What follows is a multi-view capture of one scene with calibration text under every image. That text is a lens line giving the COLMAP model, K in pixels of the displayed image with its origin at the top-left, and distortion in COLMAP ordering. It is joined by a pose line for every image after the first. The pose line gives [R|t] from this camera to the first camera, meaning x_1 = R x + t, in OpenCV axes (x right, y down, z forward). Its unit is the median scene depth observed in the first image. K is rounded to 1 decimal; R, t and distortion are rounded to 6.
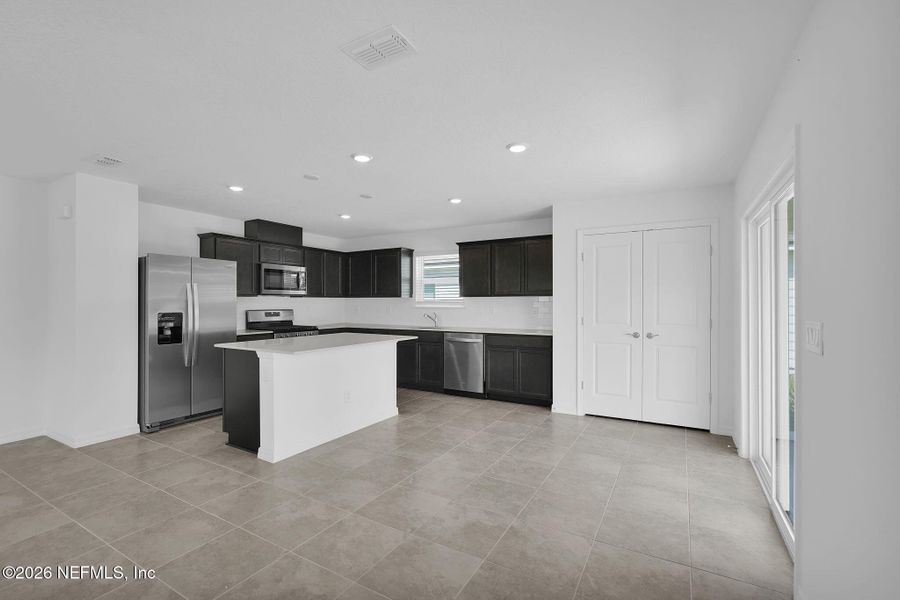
lens RADIAL K [[401.7, 0, 449.3], [0, 401.7, 302.9], [0, 0, 1]] dist [-0.001994, 0.000494]
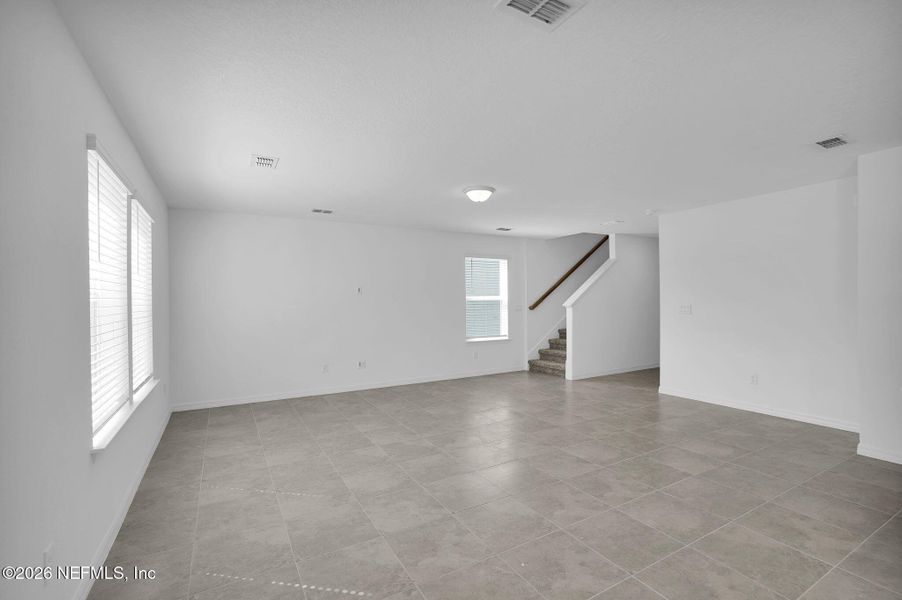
lens RADIAL K [[402.6, 0, 450.3], [0, 402.6, 303.0], [0, 0, 1]] dist [-0.001994, 0.000494]
pose [[-0.502819, 0.009494, -0.864339, 0.196323], [0.008563, 0.999945, 0.006002, -0.001797], [0.864349, -0.004383, -0.502873, 0.367487]]
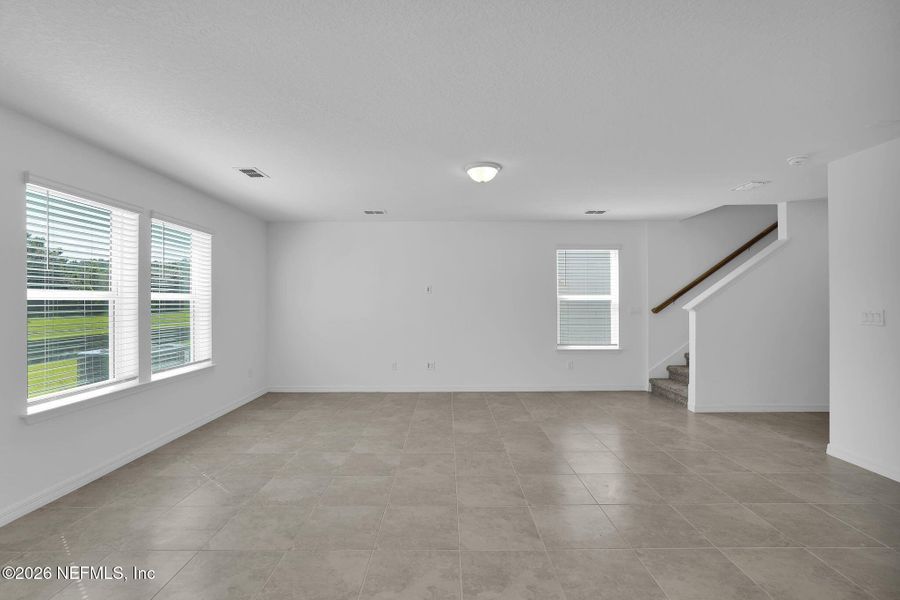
lens RADIAL K [[402.5, 0, 449.4], [0, 402.5, 297.4], [0, 0, 1]] dist [-0.002272, 0.000537]
pose [[-0.863803, -0.003047, -0.503821, -0.090120], [0.002545, 0.999943, -0.010411, 0.000414], [0.503824, -0.010275, -0.863745, 0.528834]]
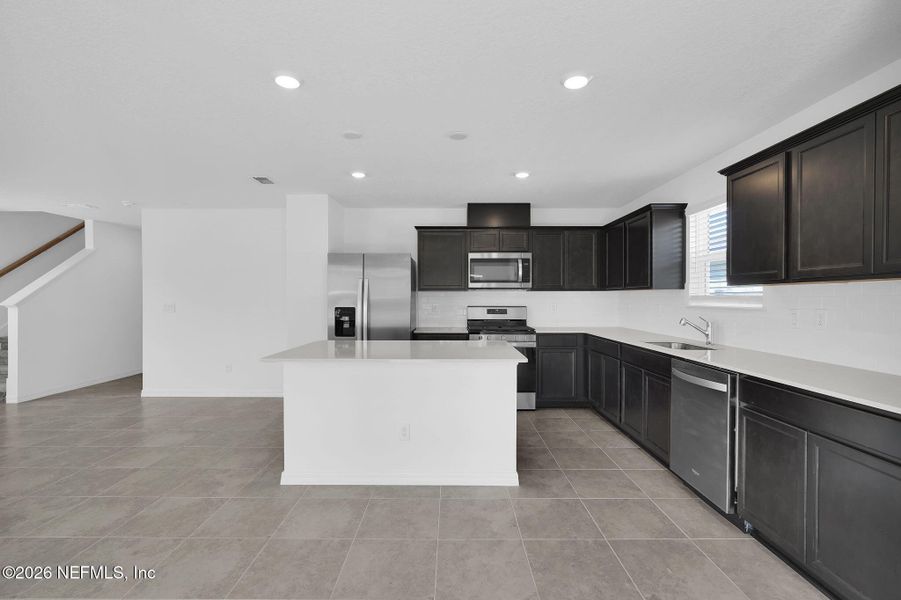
lens RADIAL K [[413.4, 0, 450.5], [0, 413.4, 300.0], [0, 0, 1]] dist [0.000678, 0.000644]
pose [[0.492923, 0.005584, -0.870055, 0.264165], [-0.000582, 0.999981, 0.006089, -0.001496], [0.870073, -0.002495, 0.492917, 0.453885]]
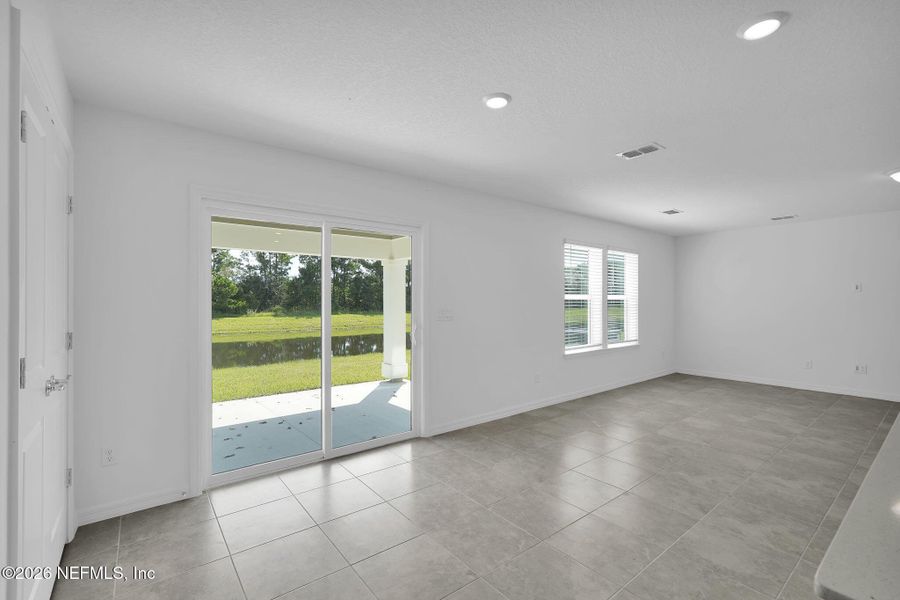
lens RADIAL K [[401.7, 0, 449.3], [0, 401.7, 302.9], [0, 0, 1]] dist [-0.001994, 0.000494]
pose [[-0.929974, -0.001864, 0.367620, -0.014028], [0.000396, 0.999981, 0.006070, -0.000745], [-0.367625, 0.005791, -0.929956, 0.834816]]
